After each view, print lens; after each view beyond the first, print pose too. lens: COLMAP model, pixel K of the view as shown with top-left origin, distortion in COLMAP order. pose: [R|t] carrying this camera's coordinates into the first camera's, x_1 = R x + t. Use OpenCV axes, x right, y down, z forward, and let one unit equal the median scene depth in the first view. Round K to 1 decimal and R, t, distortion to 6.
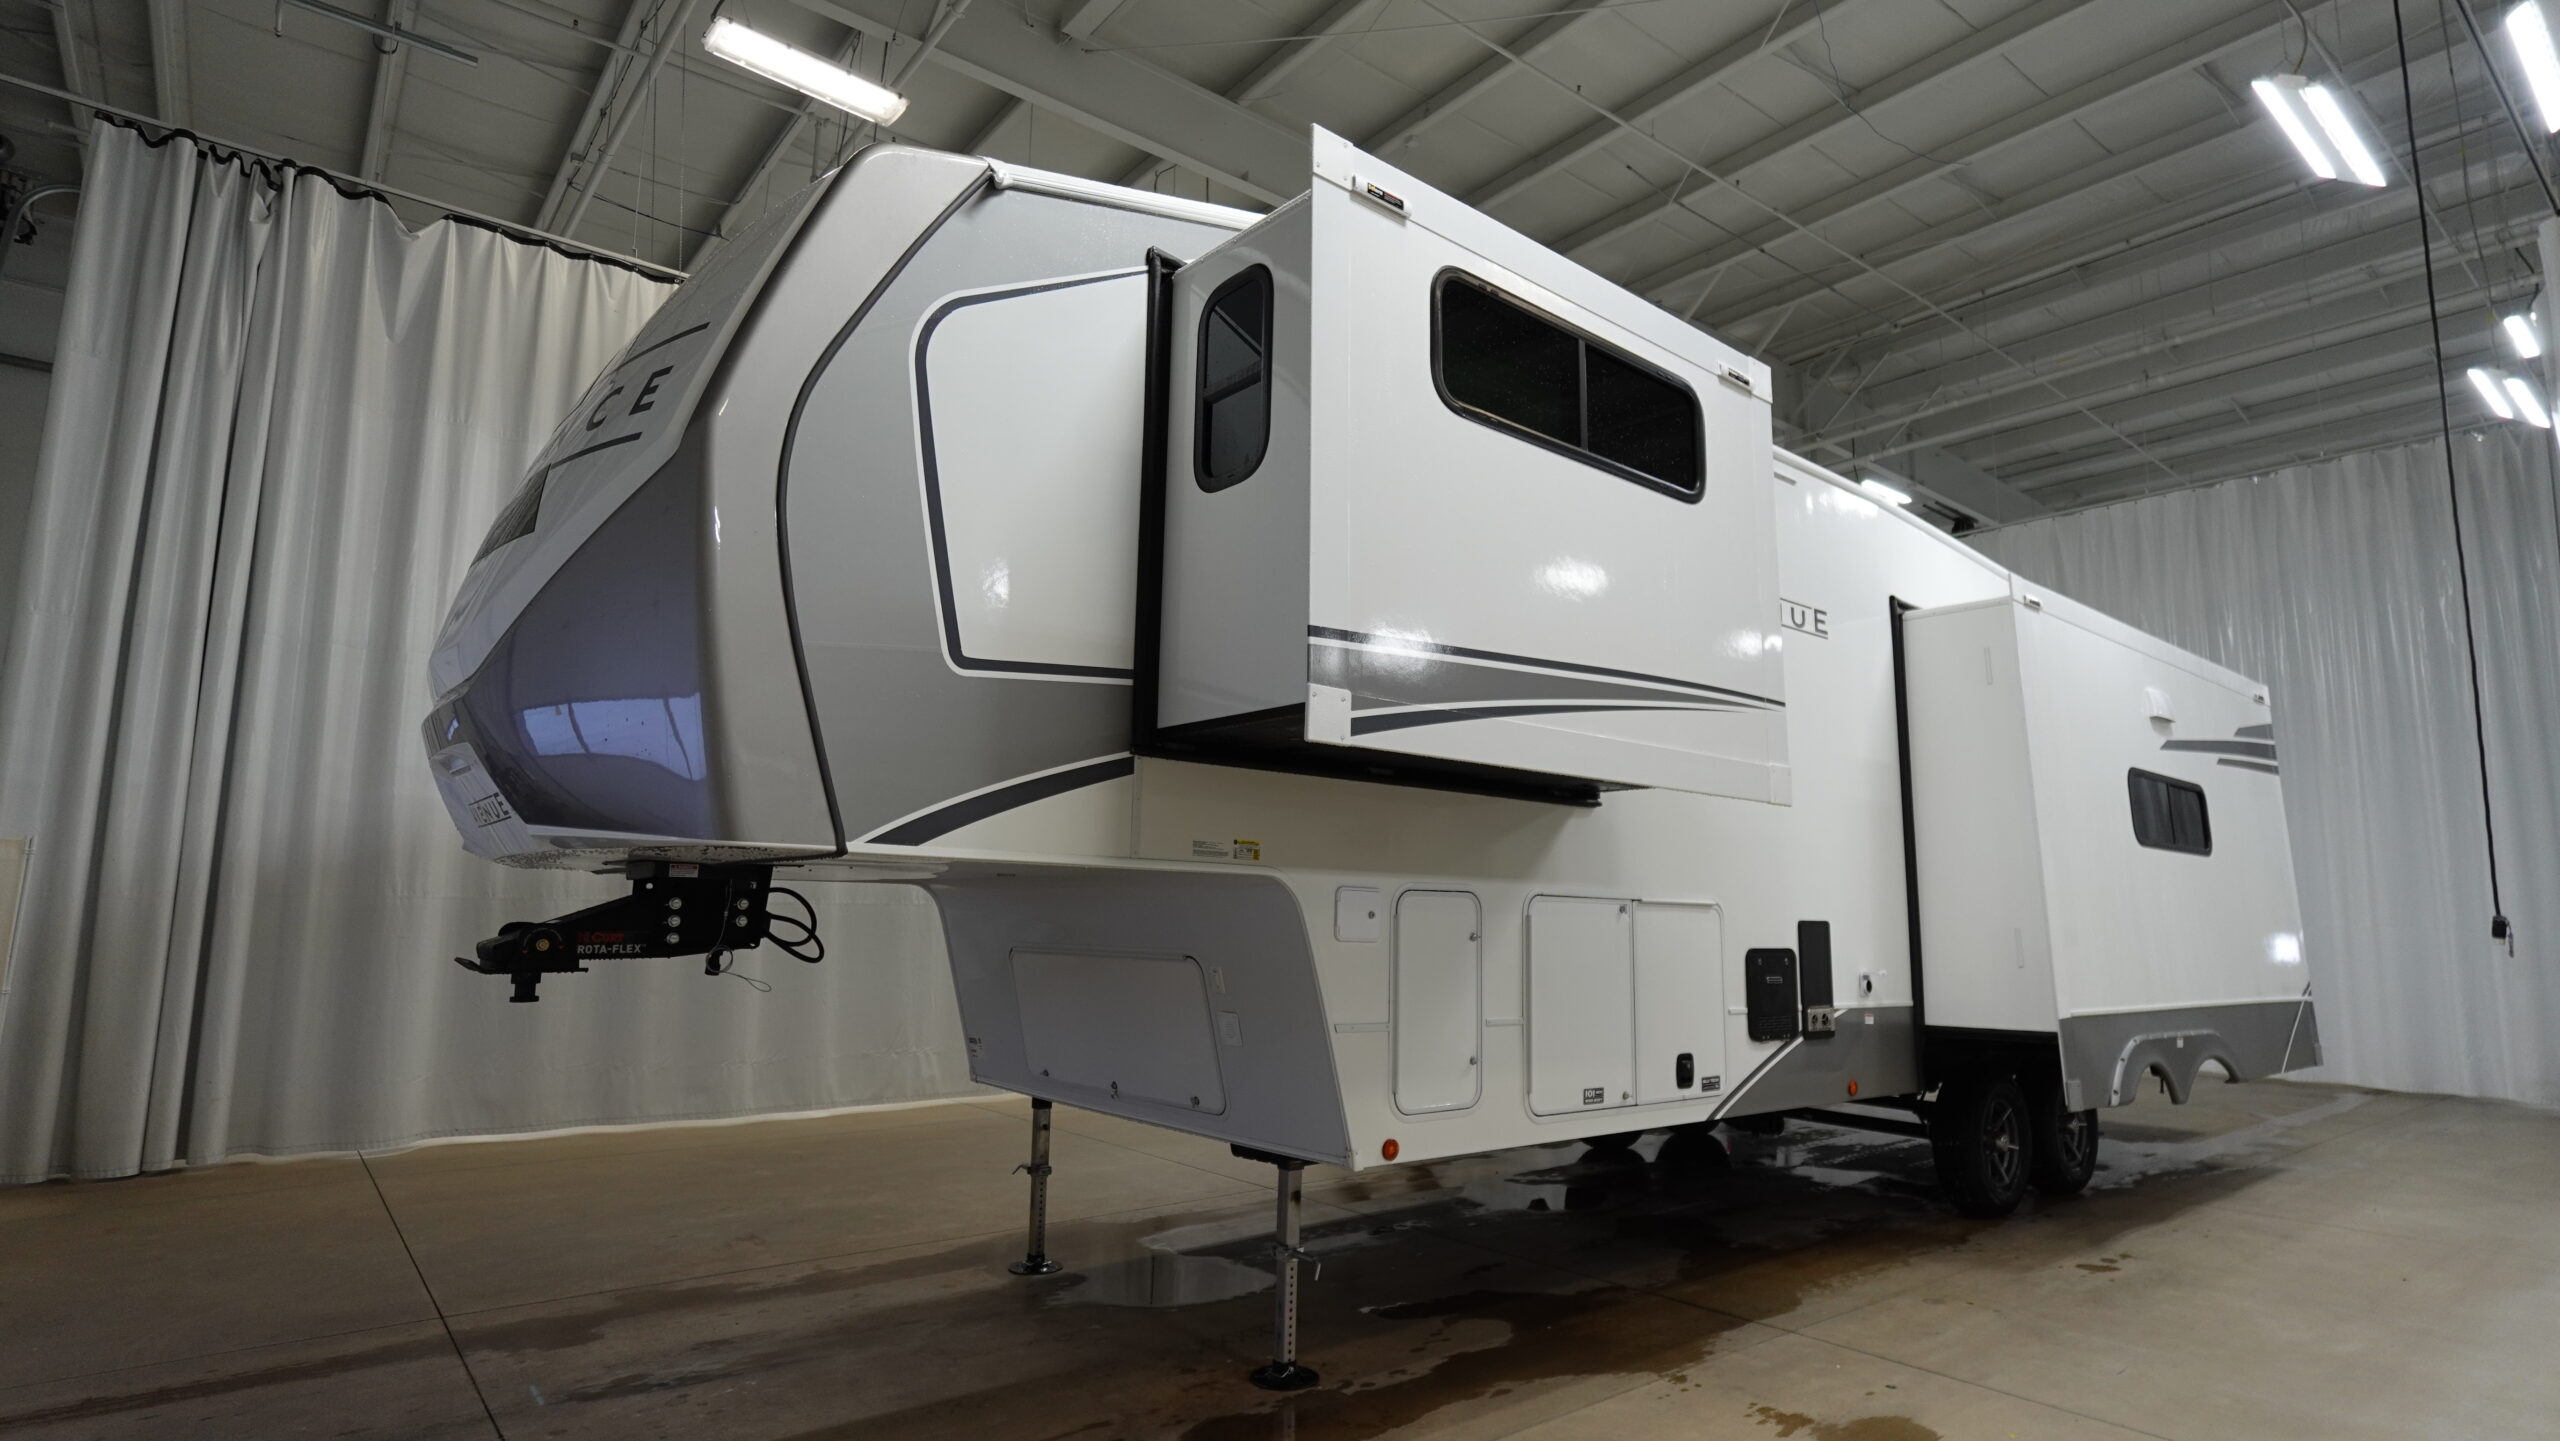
lens RADIAL K [[1293.9, 0, 1275.1], [0, 1293.9, 728.3], [0, 0, 1]] dist [0.000026, -0.001742]
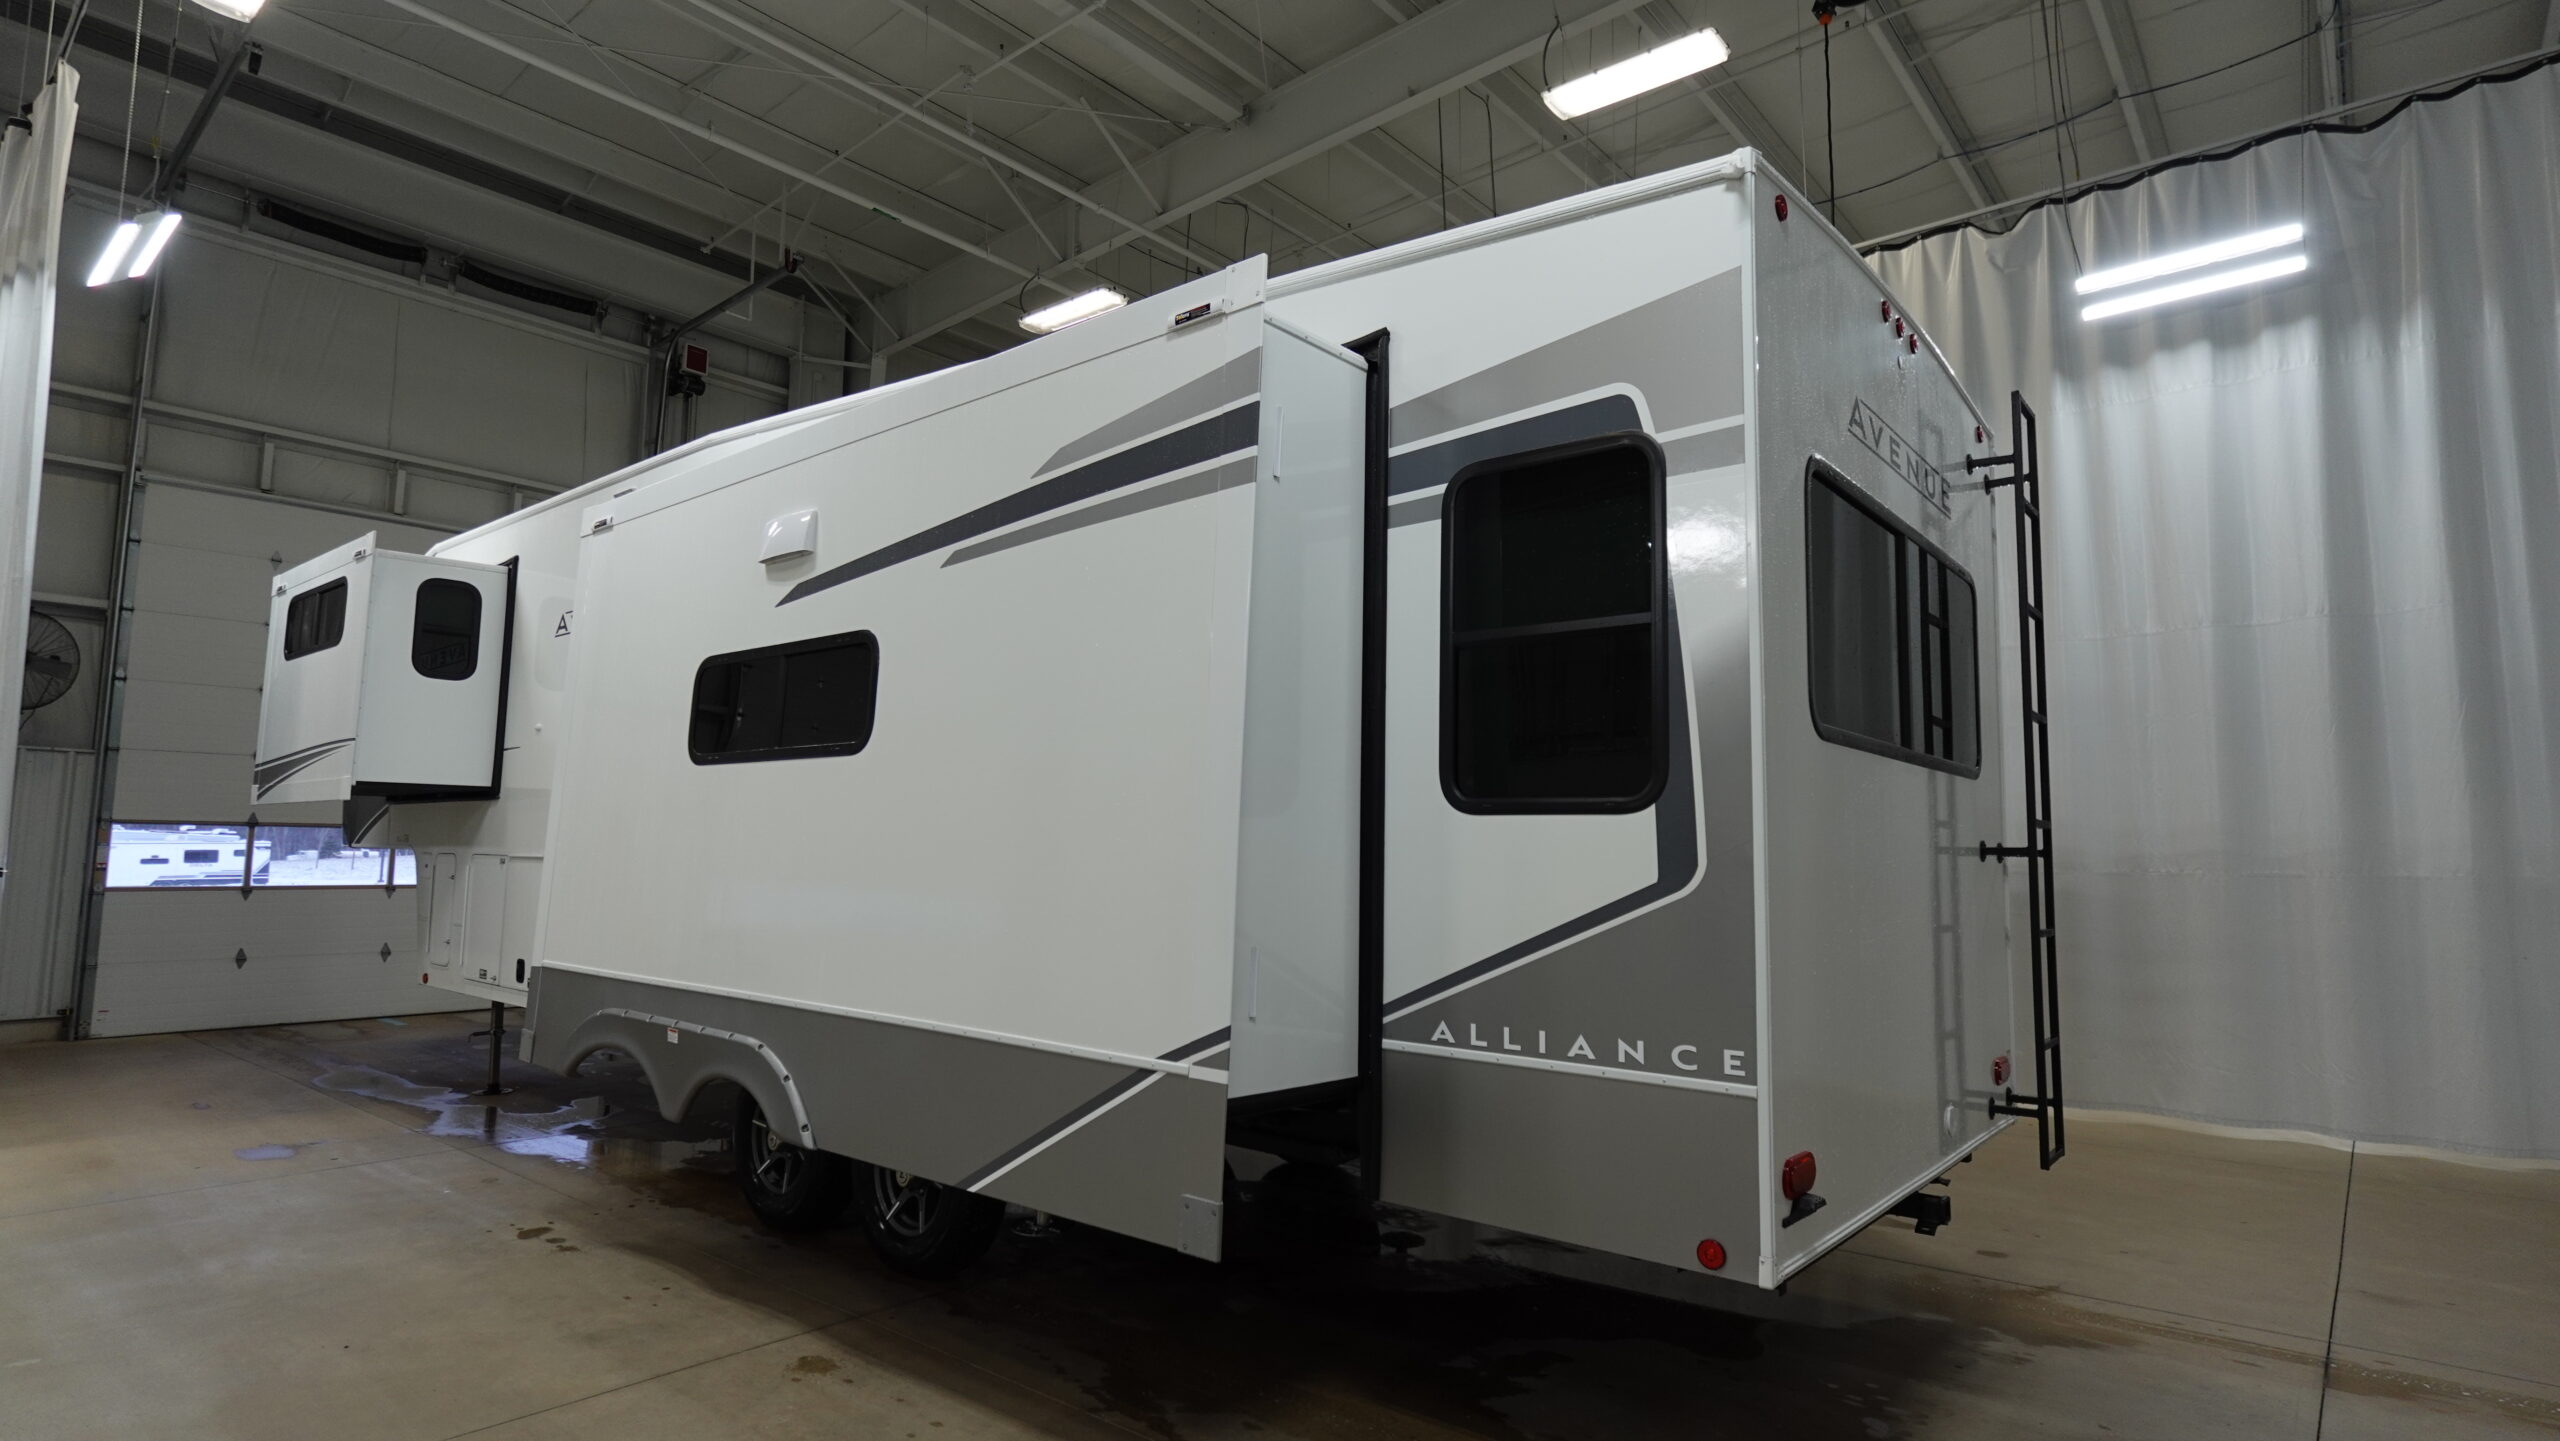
lens RADIAL K [[1293.9, 0, 1271.4], [0, 1293.9, 718.1], [0, 0, 1]] dist [0.000026, -0.001742]
pose [[0.191505, -0.125734, -0.973405, 1.356158], [0.133425, 0.985889, -0.101097, 0.171282], [0.972380, -0.110516, 0.205578, 1.095455]]
